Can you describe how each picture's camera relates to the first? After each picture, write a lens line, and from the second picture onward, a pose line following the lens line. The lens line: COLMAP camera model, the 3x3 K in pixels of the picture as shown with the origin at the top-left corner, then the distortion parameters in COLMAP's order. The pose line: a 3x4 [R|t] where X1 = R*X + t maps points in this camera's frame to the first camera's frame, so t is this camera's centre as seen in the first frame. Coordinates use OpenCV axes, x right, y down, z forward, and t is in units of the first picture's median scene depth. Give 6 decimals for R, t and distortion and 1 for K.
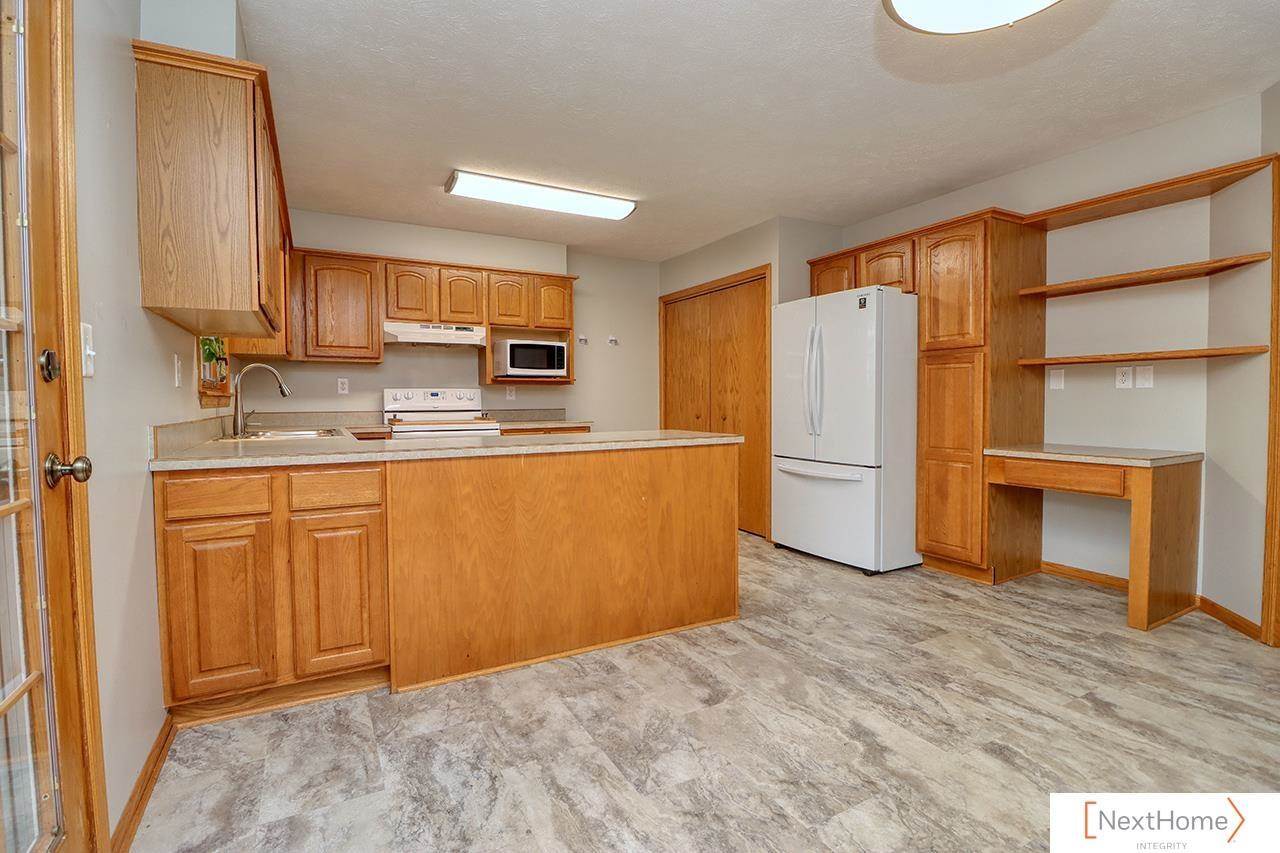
lens RADIAL K [[594.1, 0, 635.6], [0, 594.1, 417.9], [0, 0, 1]] dist [0.000702, -0.012081]
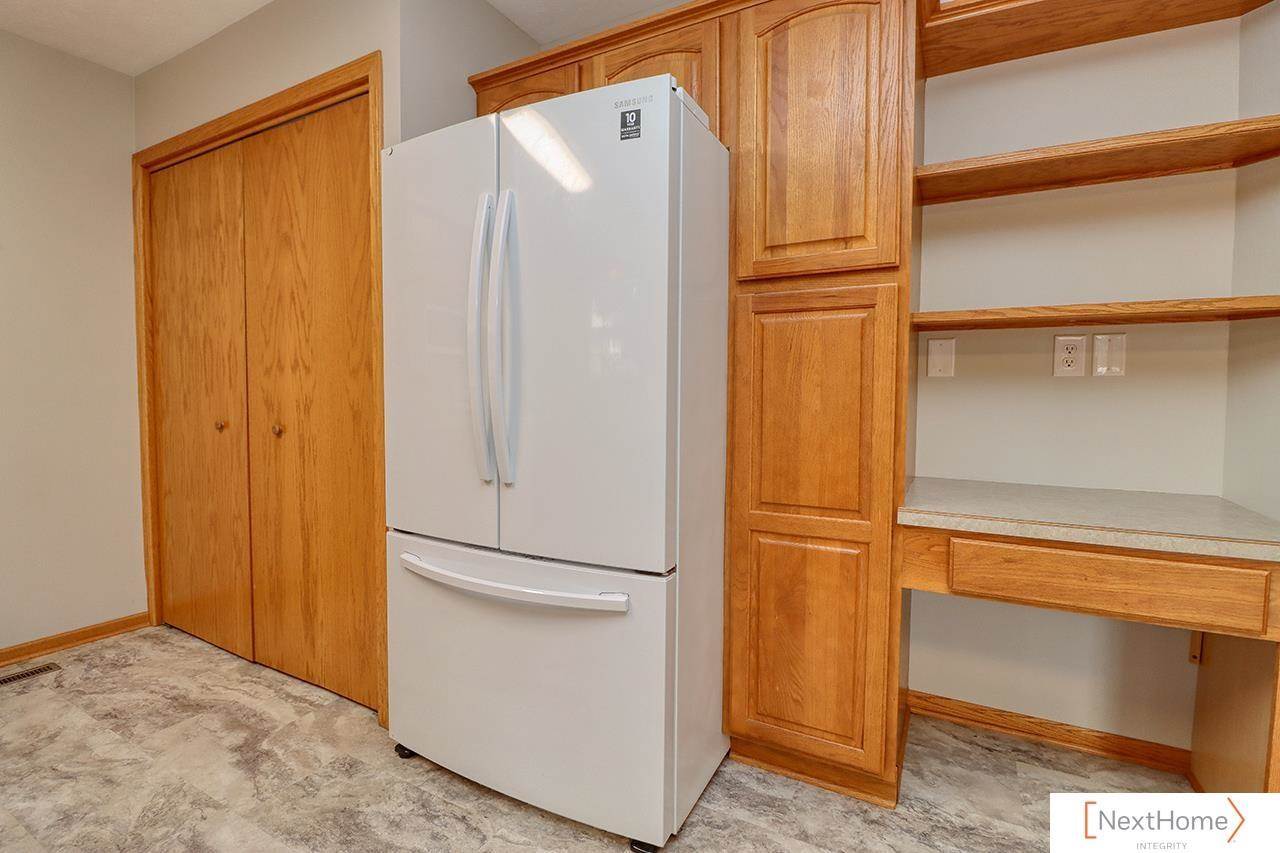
lens RADIAL K [[594.1, 0, 635.6], [0, 594.1, 417.9], [0, 0, 1]] dist [0.000702, -0.012081]
pose [[0.840928, -0.013461, 0.540979, 0.166026], [0.005085, 0.999843, 0.016974, -0.018562], [-0.541123, -0.011523, 0.840865, 0.616427]]
